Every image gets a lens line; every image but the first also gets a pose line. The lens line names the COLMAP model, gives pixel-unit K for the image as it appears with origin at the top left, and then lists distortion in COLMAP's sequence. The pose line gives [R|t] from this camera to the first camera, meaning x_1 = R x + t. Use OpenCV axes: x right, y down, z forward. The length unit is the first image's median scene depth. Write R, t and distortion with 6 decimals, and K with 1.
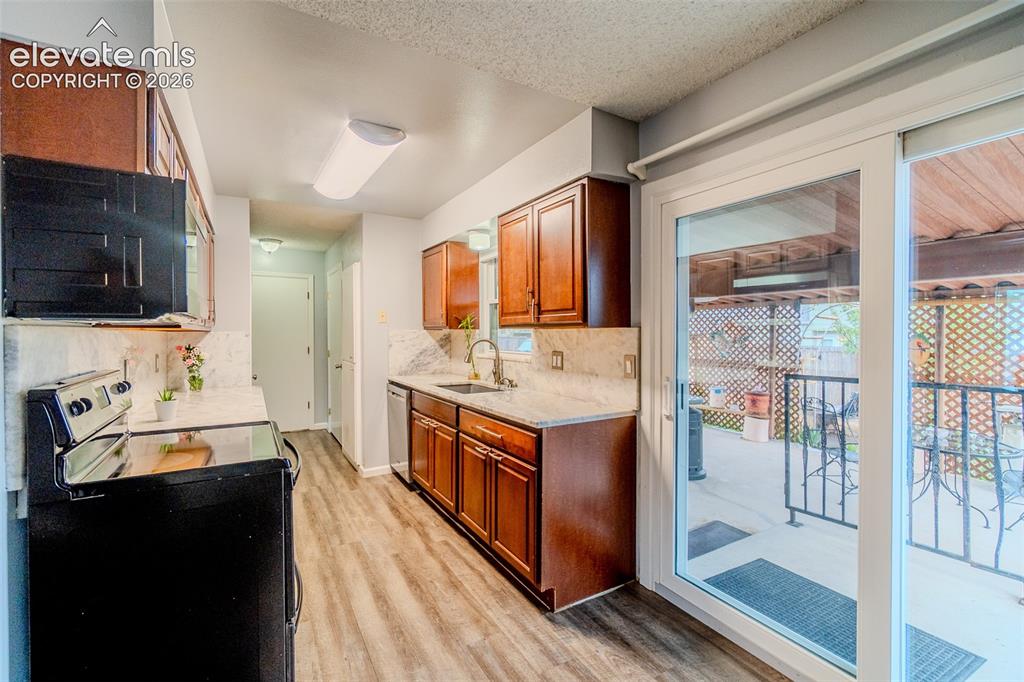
lens RADIAL K [[437.1, 0, 501.6], [0, 437.1, 337.2], [0, 0, 1]] dist [-0.008425, 0.003739]
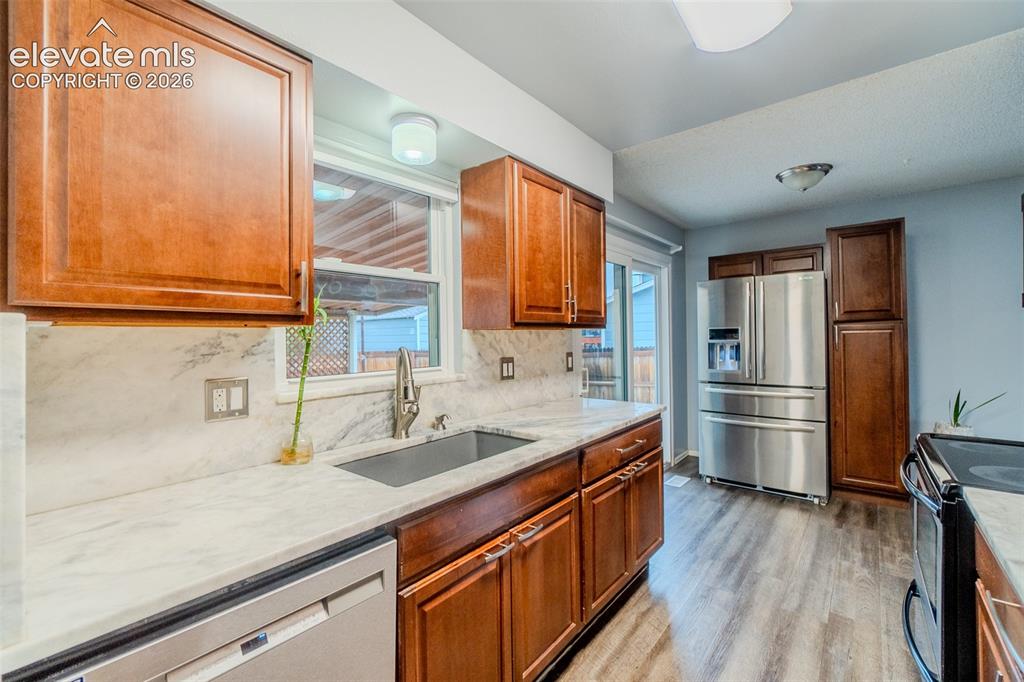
lens RADIAL K [[437.1, 0, 501.6], [0, 437.1, 337.2], [0, 0, 1]] dist [-0.008425, 0.003739]
pose [[-0.339297, 0.005529, 0.940663, -0.649099], [0.024970, 0.999683, 0.003131, -0.008348], [-0.940348, 0.024551, -0.339327, 1.310763]]
